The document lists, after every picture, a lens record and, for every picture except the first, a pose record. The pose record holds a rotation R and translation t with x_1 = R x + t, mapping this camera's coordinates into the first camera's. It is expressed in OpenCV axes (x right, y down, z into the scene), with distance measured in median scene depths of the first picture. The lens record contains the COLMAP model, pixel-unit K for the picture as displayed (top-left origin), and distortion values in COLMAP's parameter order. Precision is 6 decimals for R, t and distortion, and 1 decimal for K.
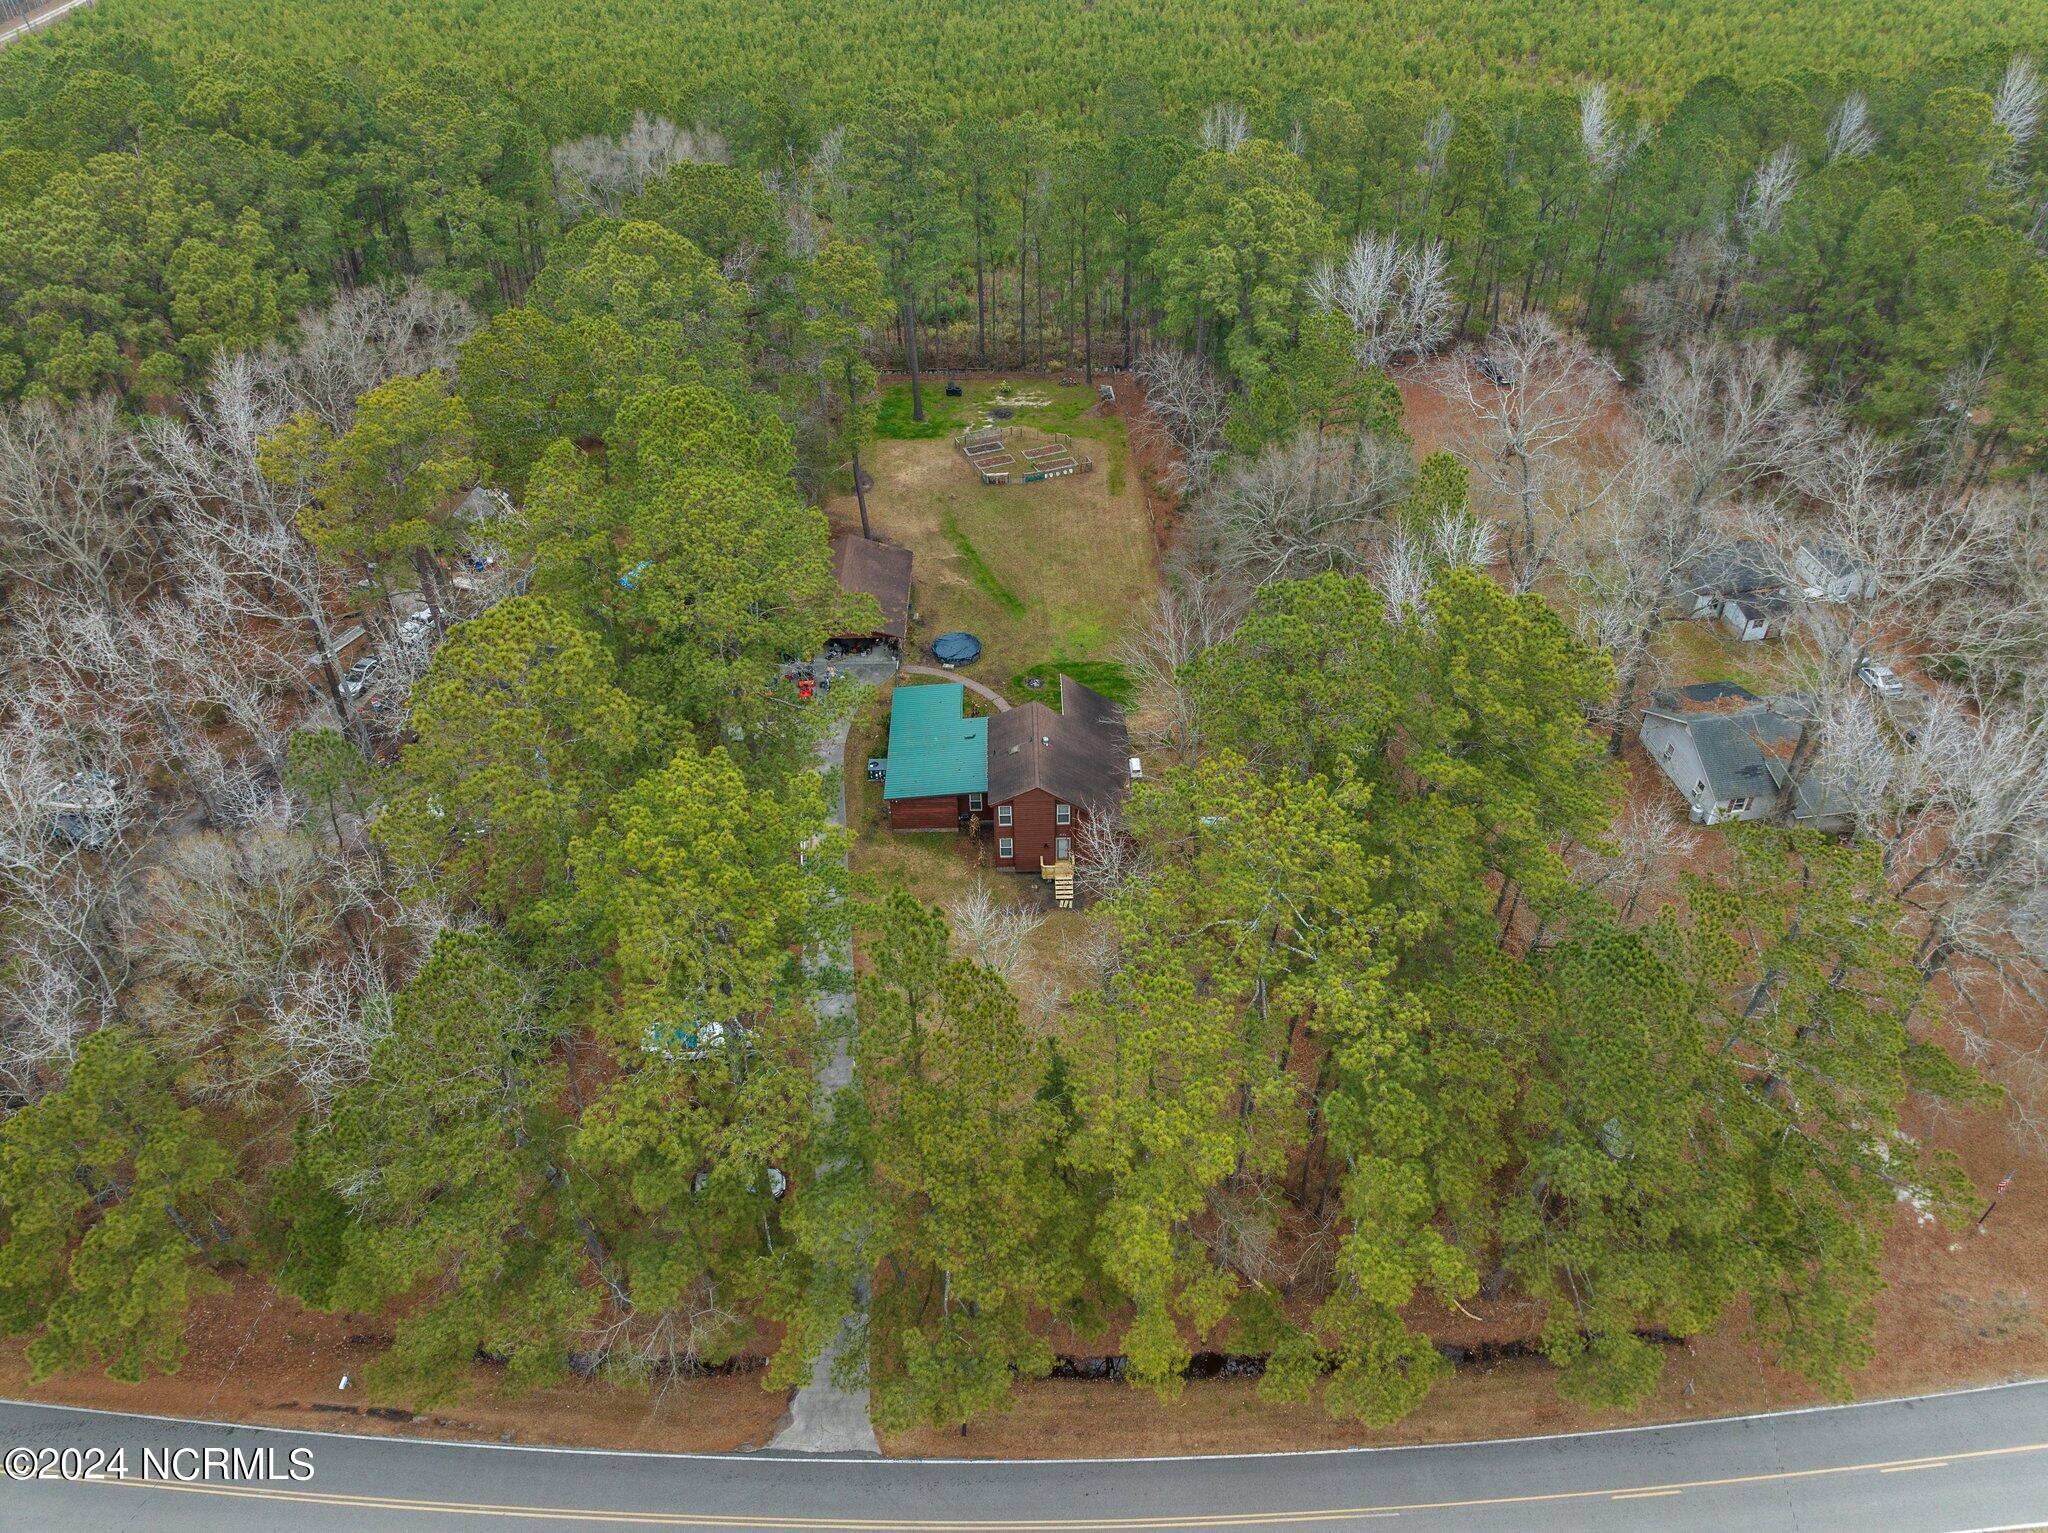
lens RADIAL K [[1425.0, 0, 1027.2], [0, 1425.0, 767.4], [0, 0, 1]] dist [0.000806, 0.000023]
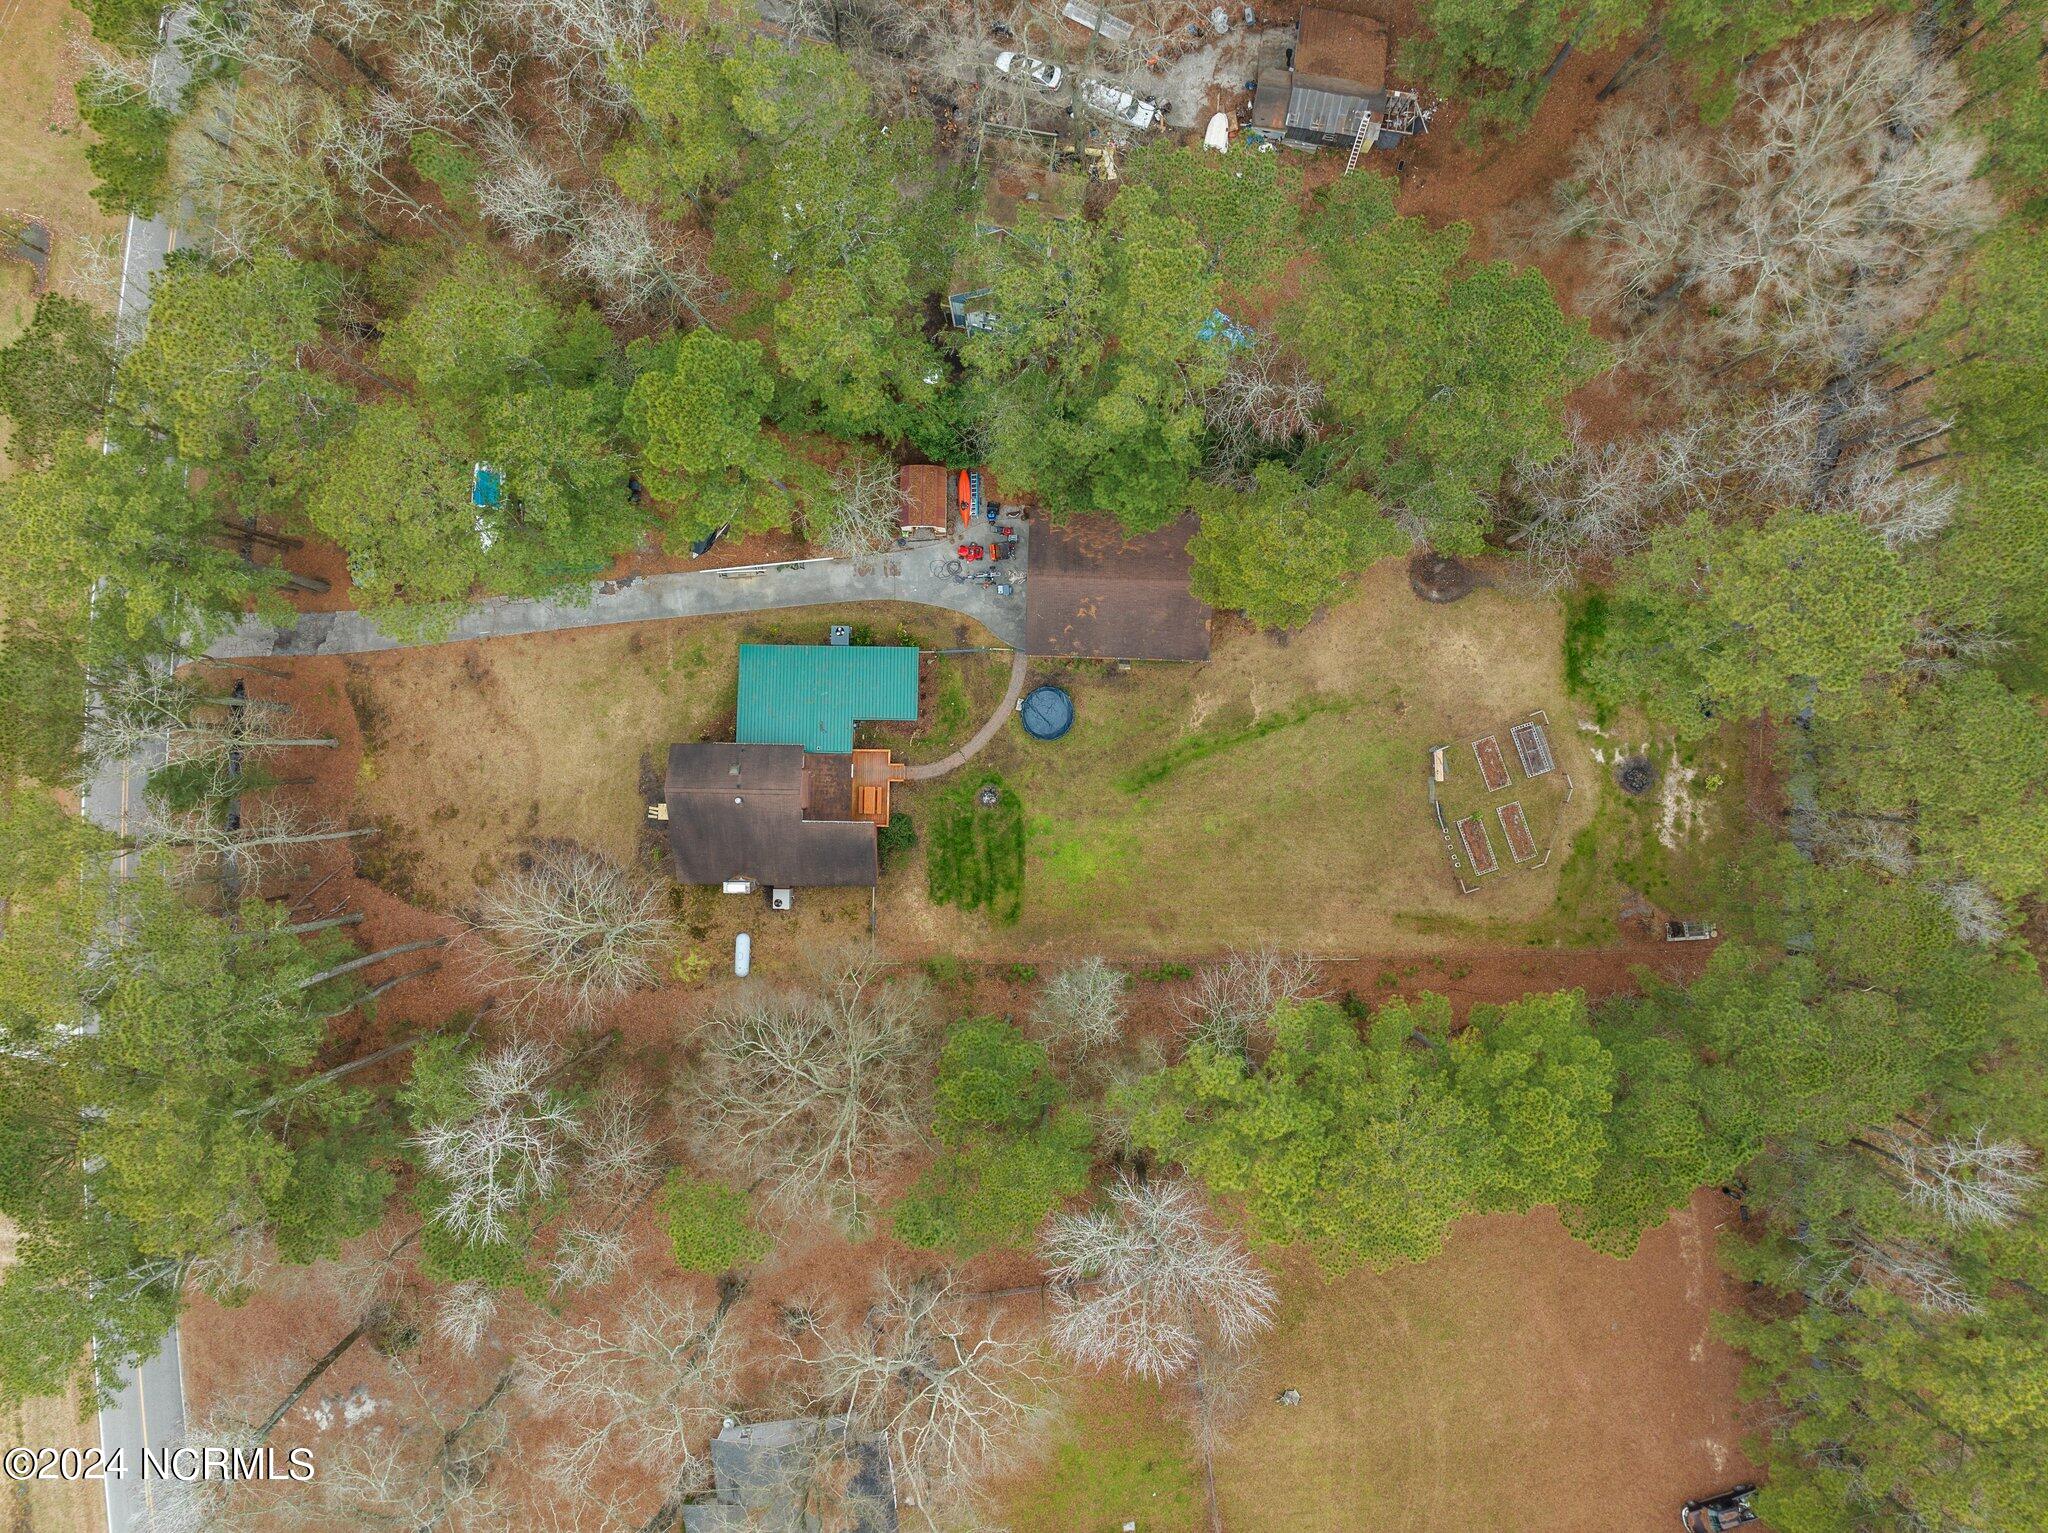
lens RADIAL K [[1431.3, 0, 1024.0], [0, 1431.3, 766.1], [0, 0, 1]] dist [-0.002247, -0.000190]
pose [[-0.033281, 0.998096, 0.051932, -0.057166], [-0.609925, -0.061446, 0.790073, -0.715693], [0.791760, -0.005380, 0.610808, 0.393572]]
